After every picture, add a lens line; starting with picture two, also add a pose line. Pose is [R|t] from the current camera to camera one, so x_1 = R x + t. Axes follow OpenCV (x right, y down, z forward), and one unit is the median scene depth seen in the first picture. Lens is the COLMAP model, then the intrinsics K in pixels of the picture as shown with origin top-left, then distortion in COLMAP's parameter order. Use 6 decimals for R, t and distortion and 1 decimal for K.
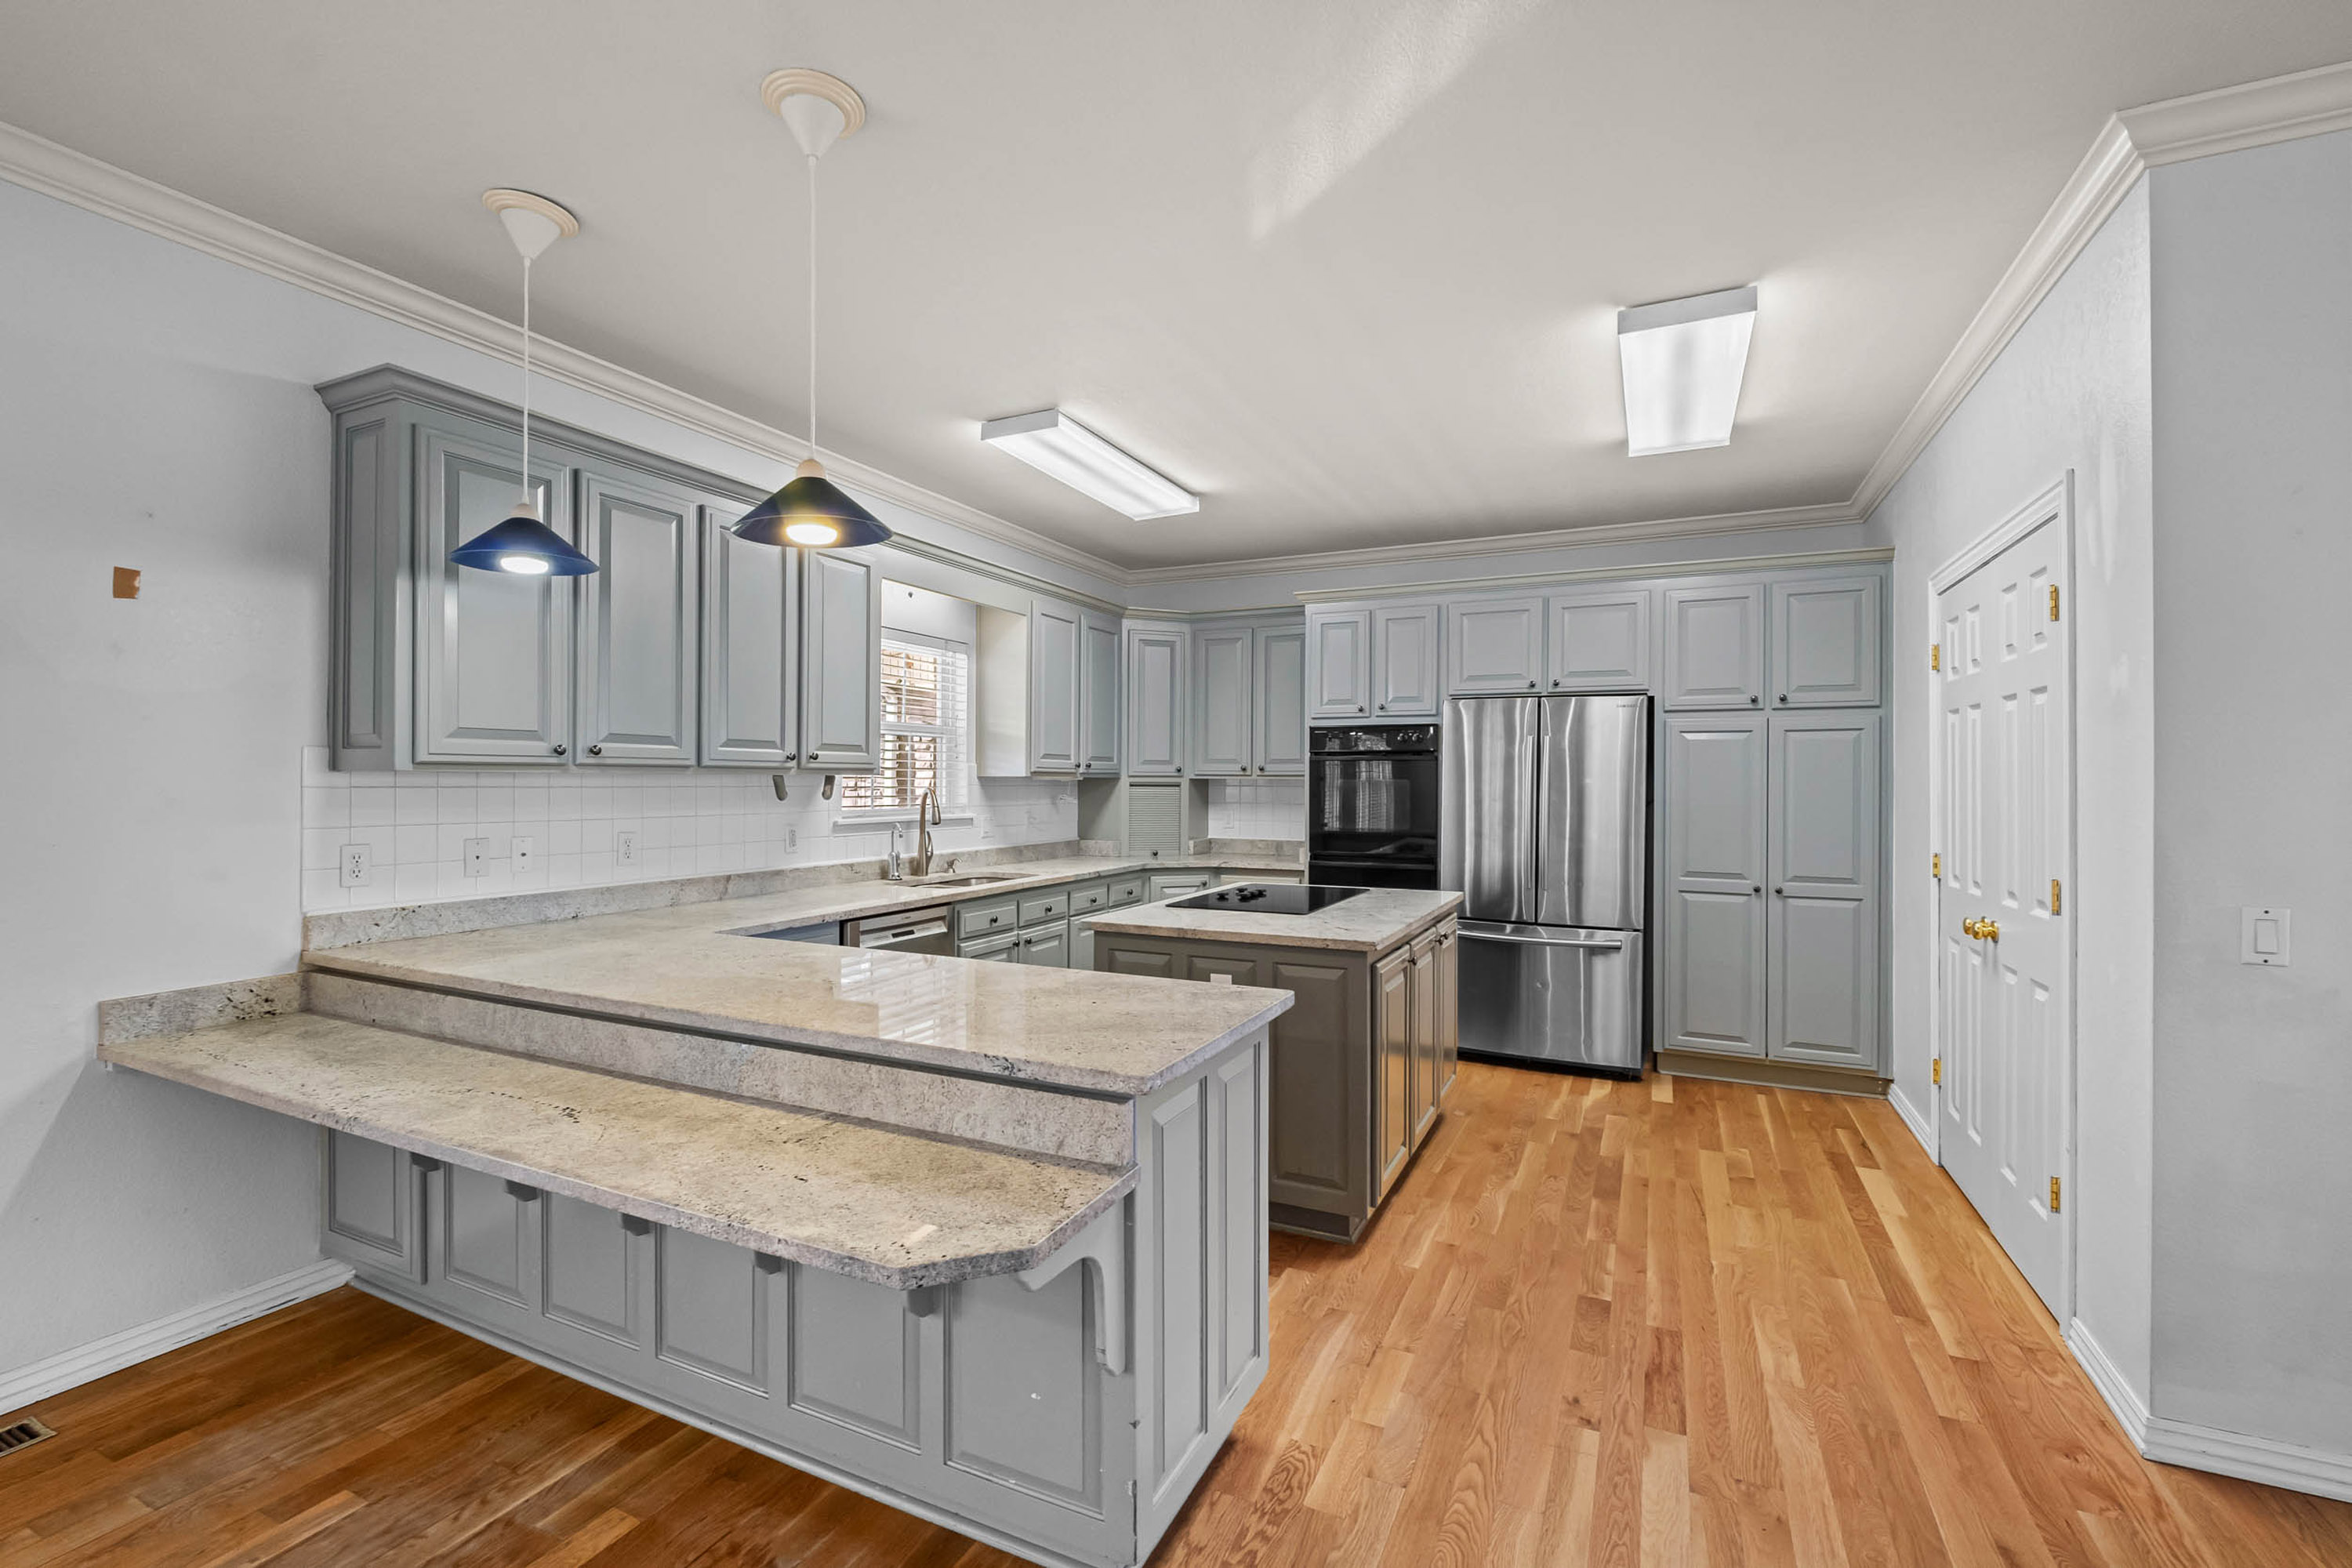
lens RADIAL K [[1027.0, 0, 1185.0], [0, 1027.0, 780.0], [0, 0, 1]] dist [-0.001986, -0.000737]
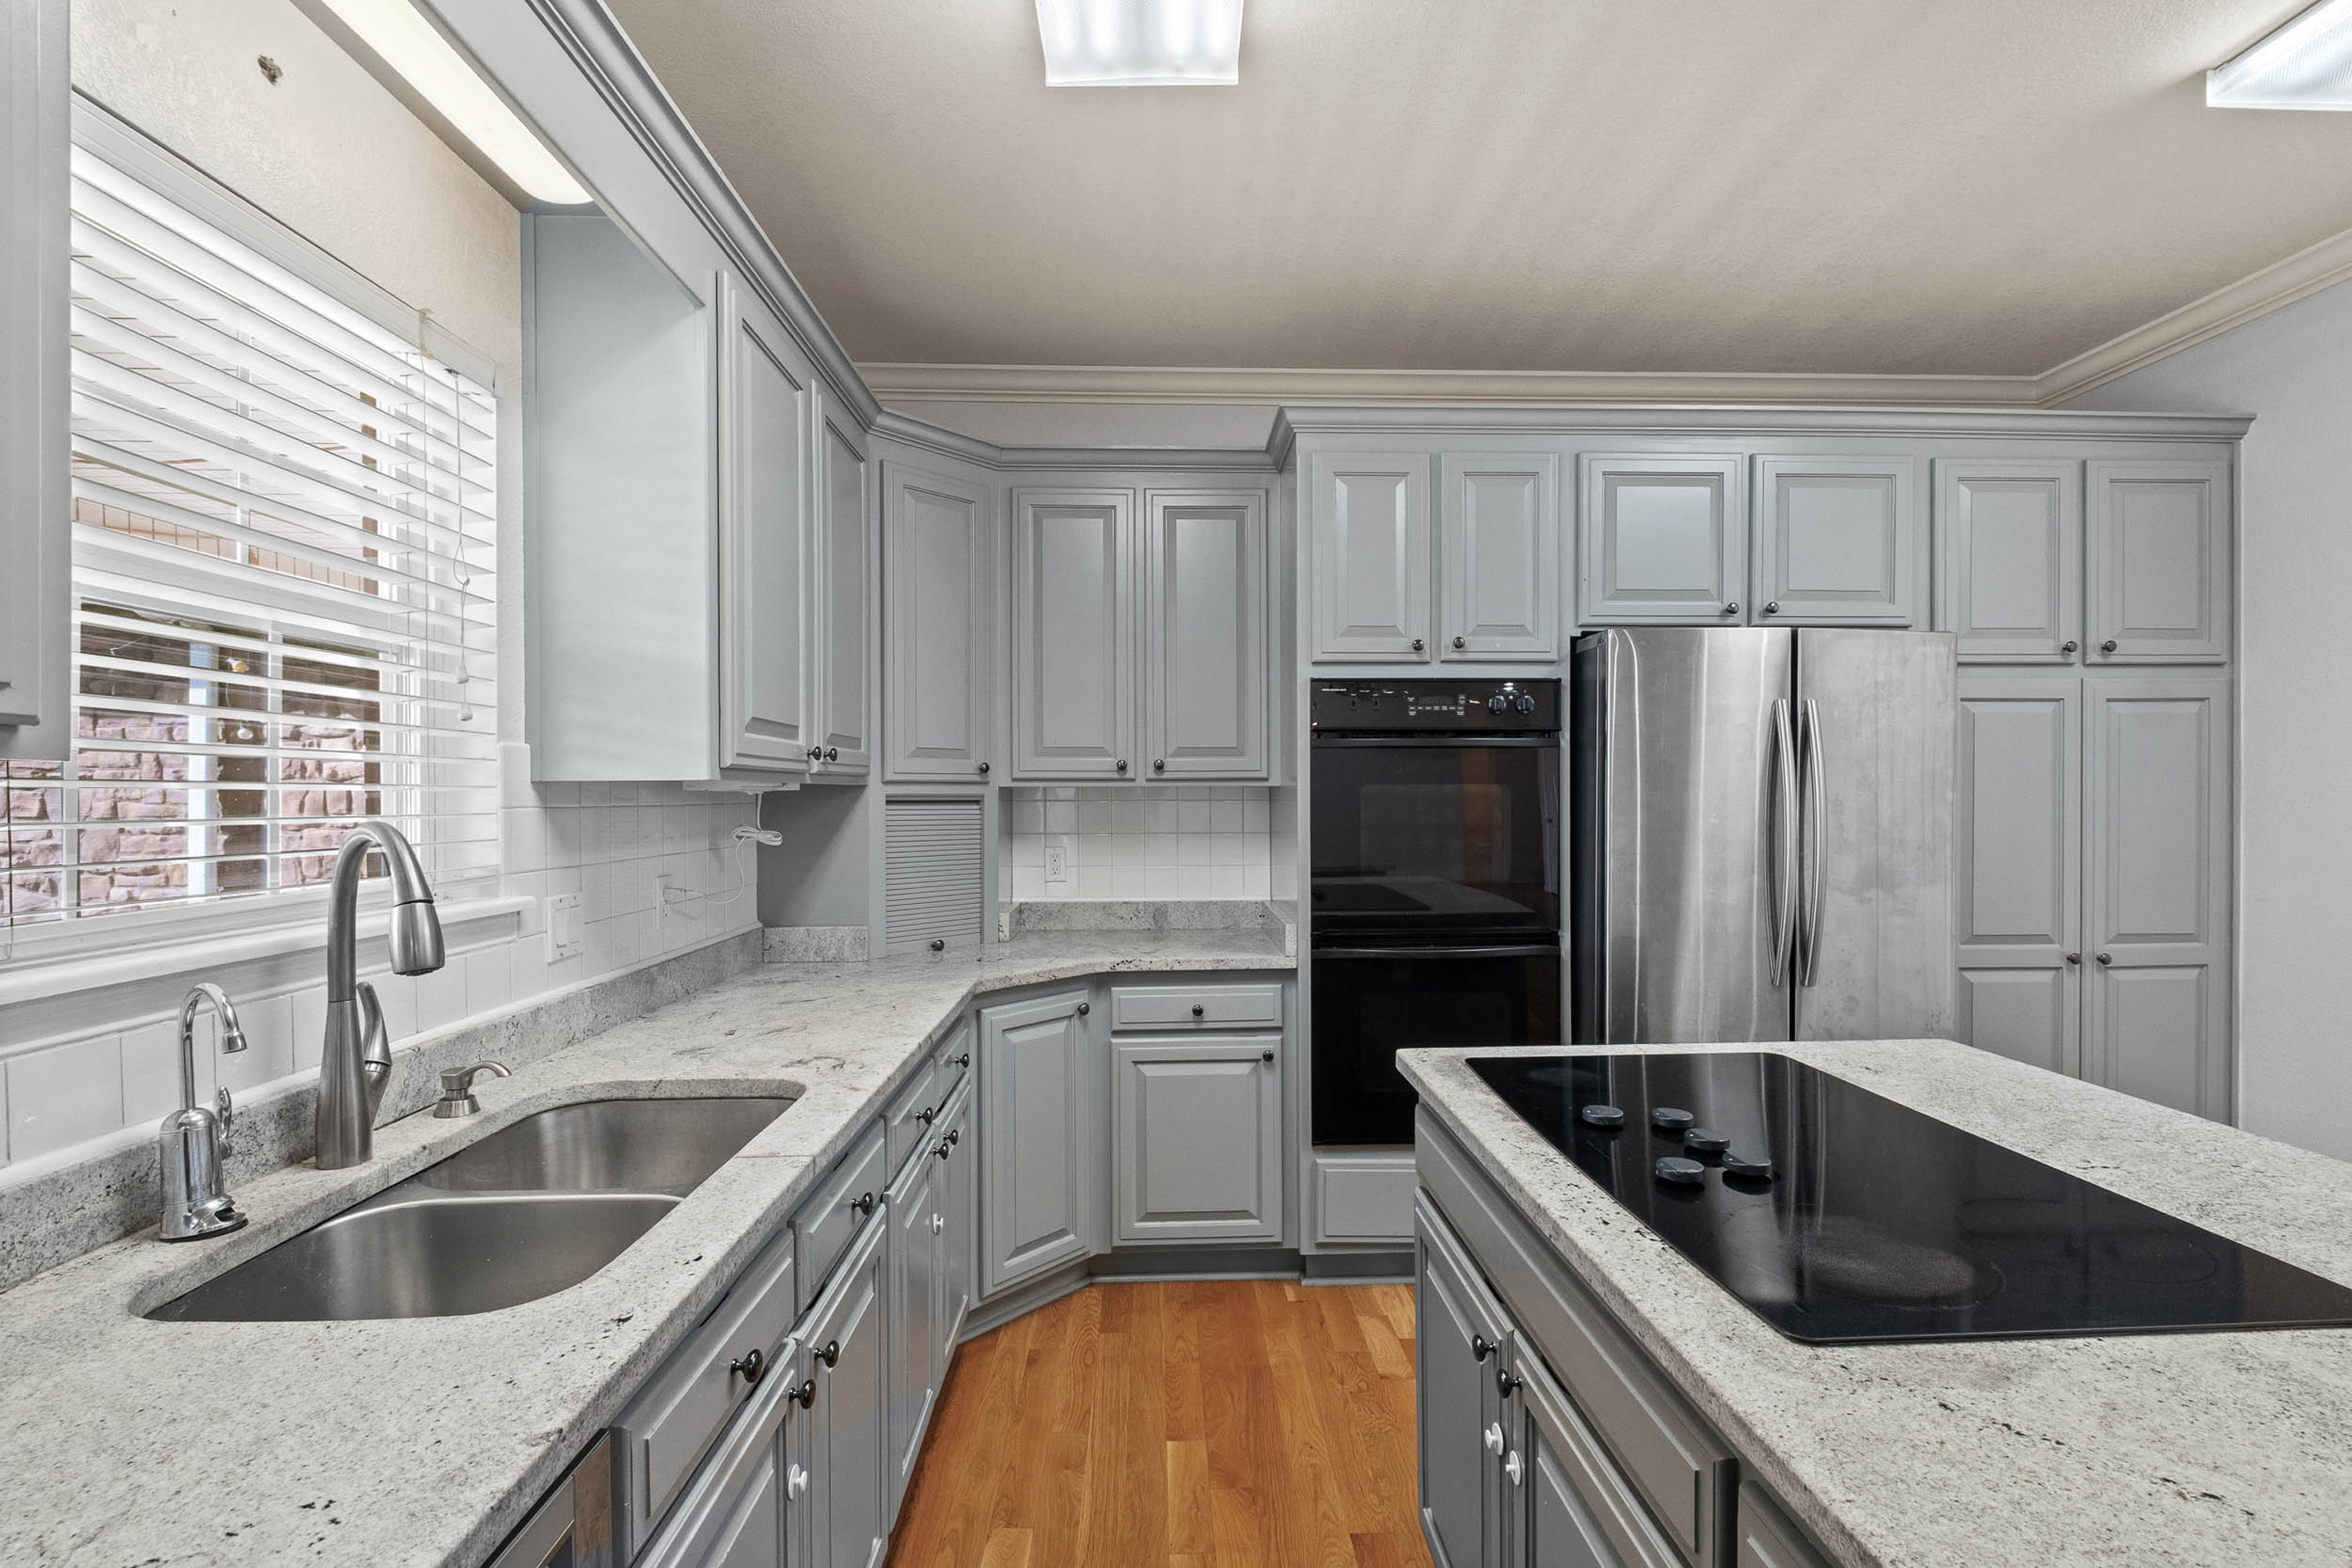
lens RADIAL K [[1027.0, 0, 1177.9], [0, 1027.0, 797.3], [0, 0, 1]] dist [-0.001986, -0.000737]
pose [[0.888672, -0.011073, 0.458409, -0.195793], [0.009492, 0.999938, 0.005753, 0.001983], [-0.458445, -0.000762, 0.888723, 0.707228]]
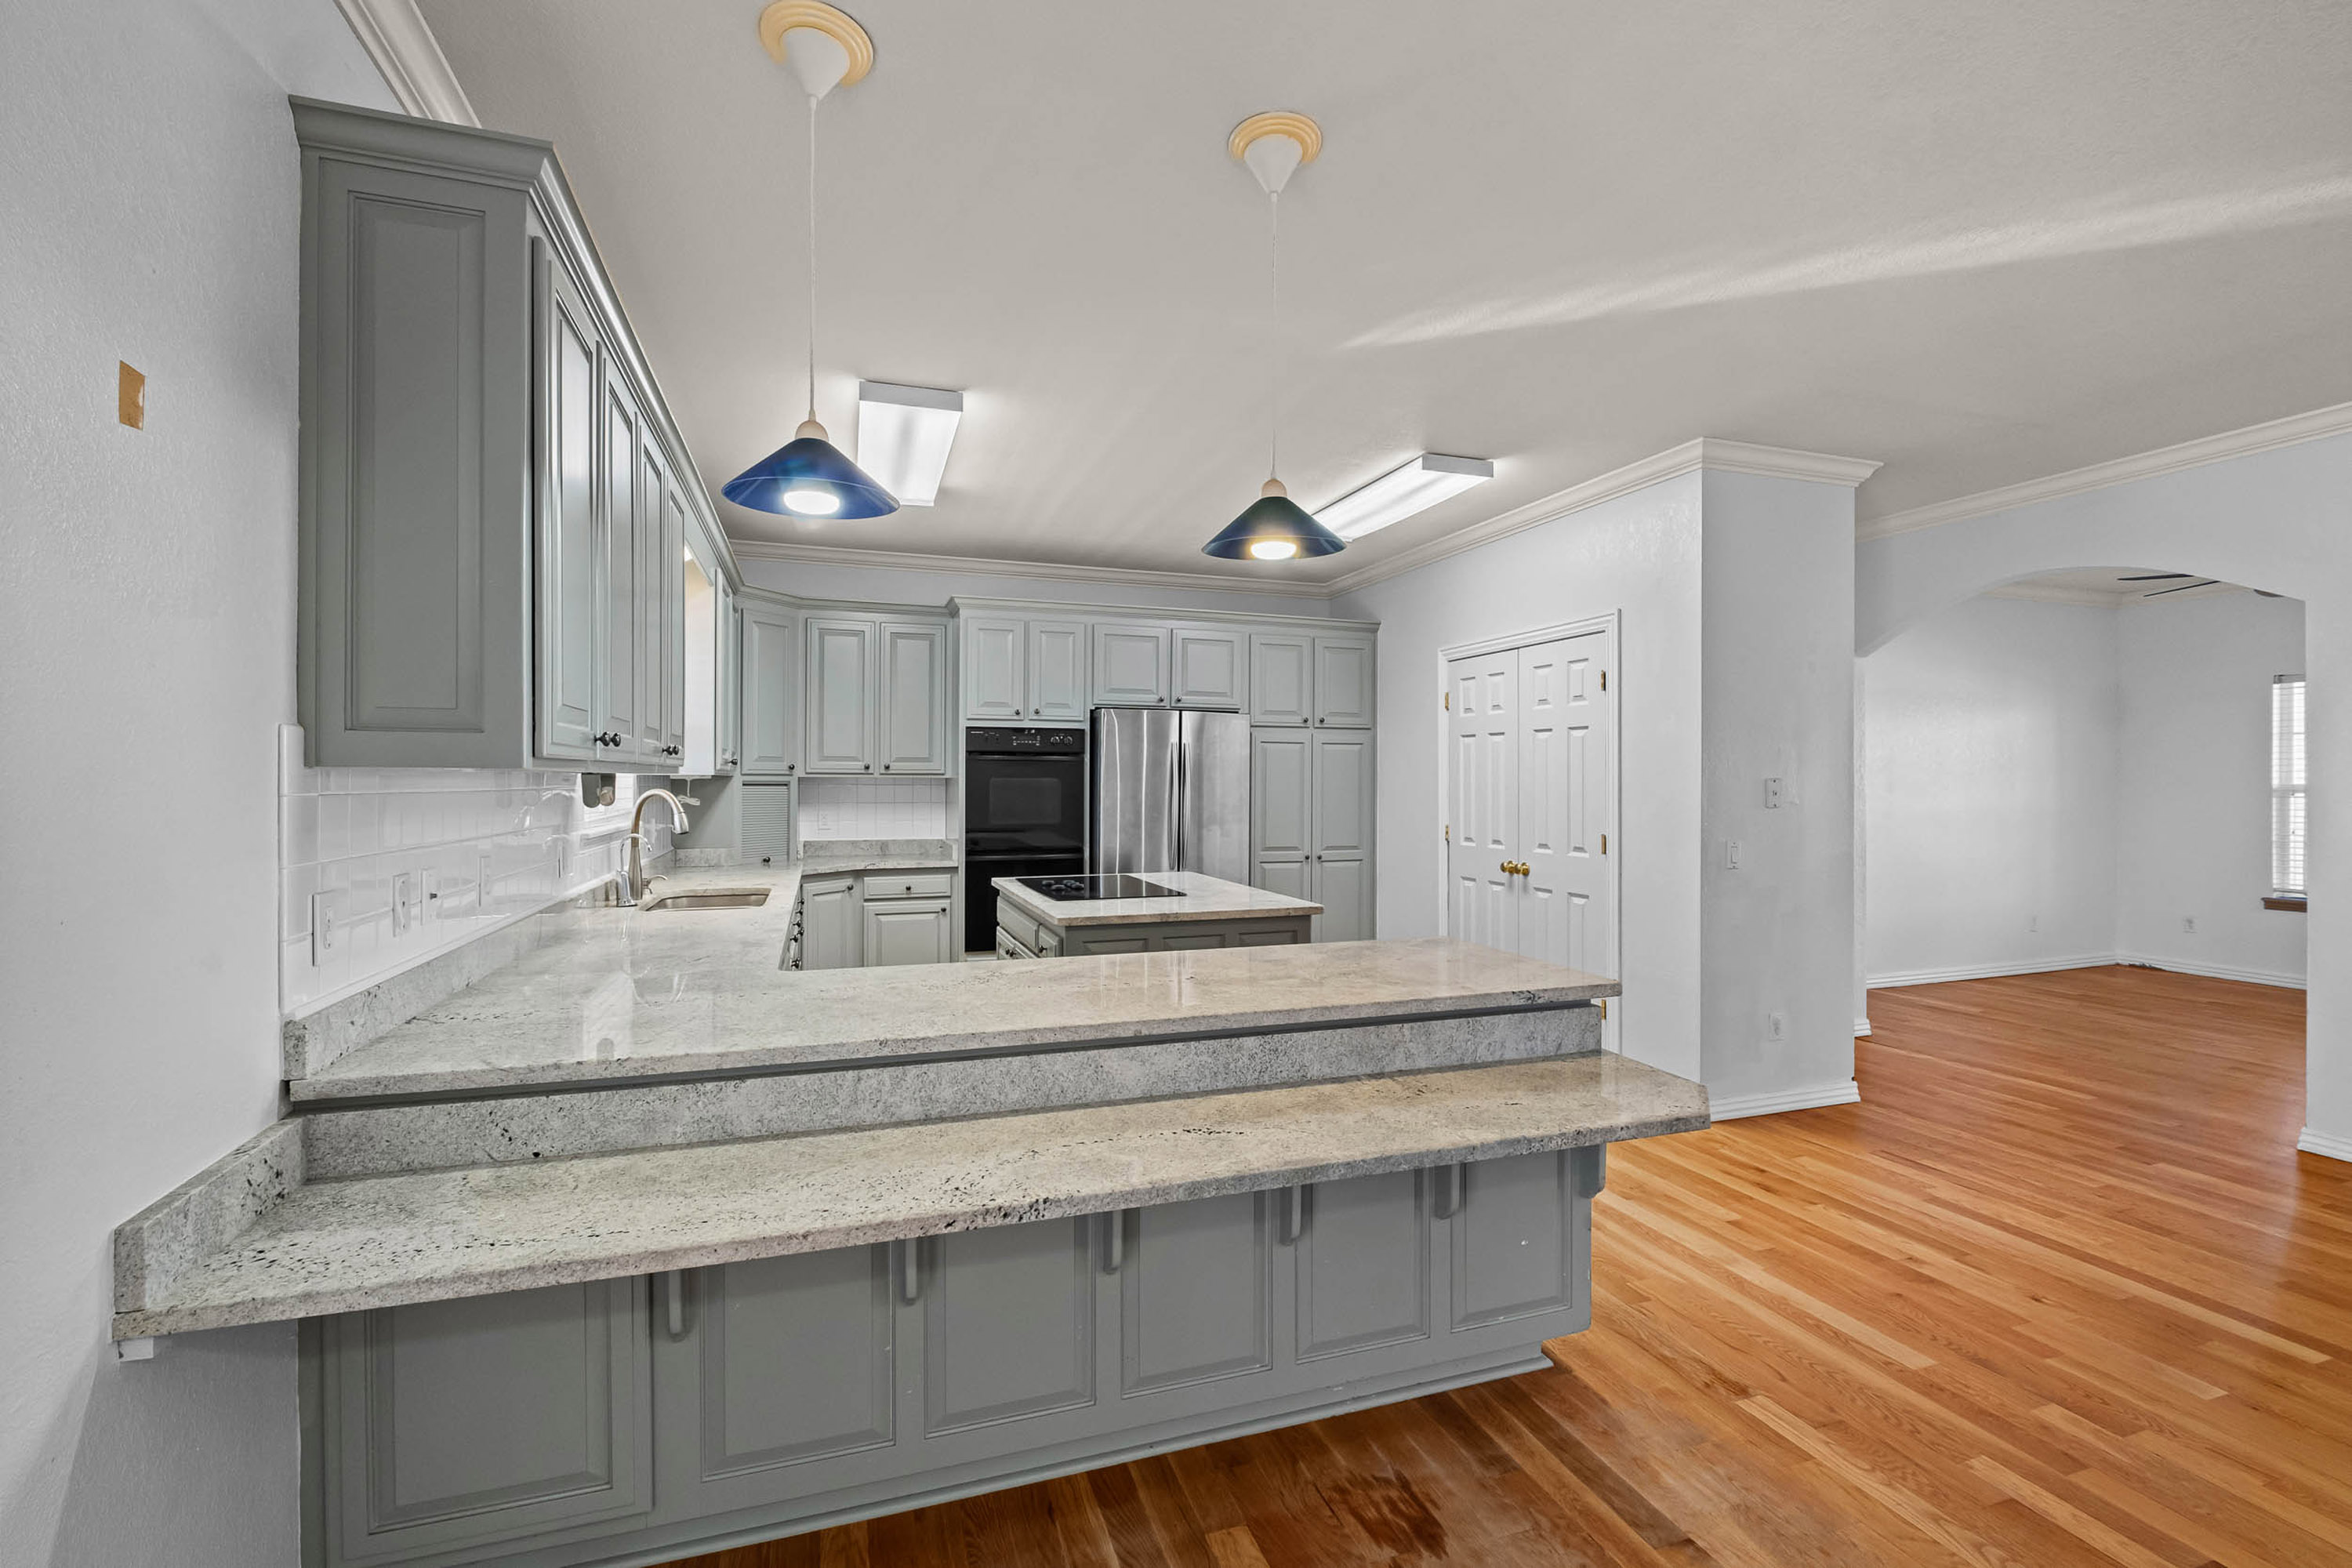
lens RADIAL K [[1027.0, 0, 1174.4], [0, 1027.0, 783.0], [0, 0, 1]] dist [-0.001986, -0.000737]
pose [[0.708617, -0.003932, 0.705582, -0.548454], [-0.000236, 0.999983, 0.005810, -0.001977], [-0.705593, -0.004284, 0.708605, 0.147516]]
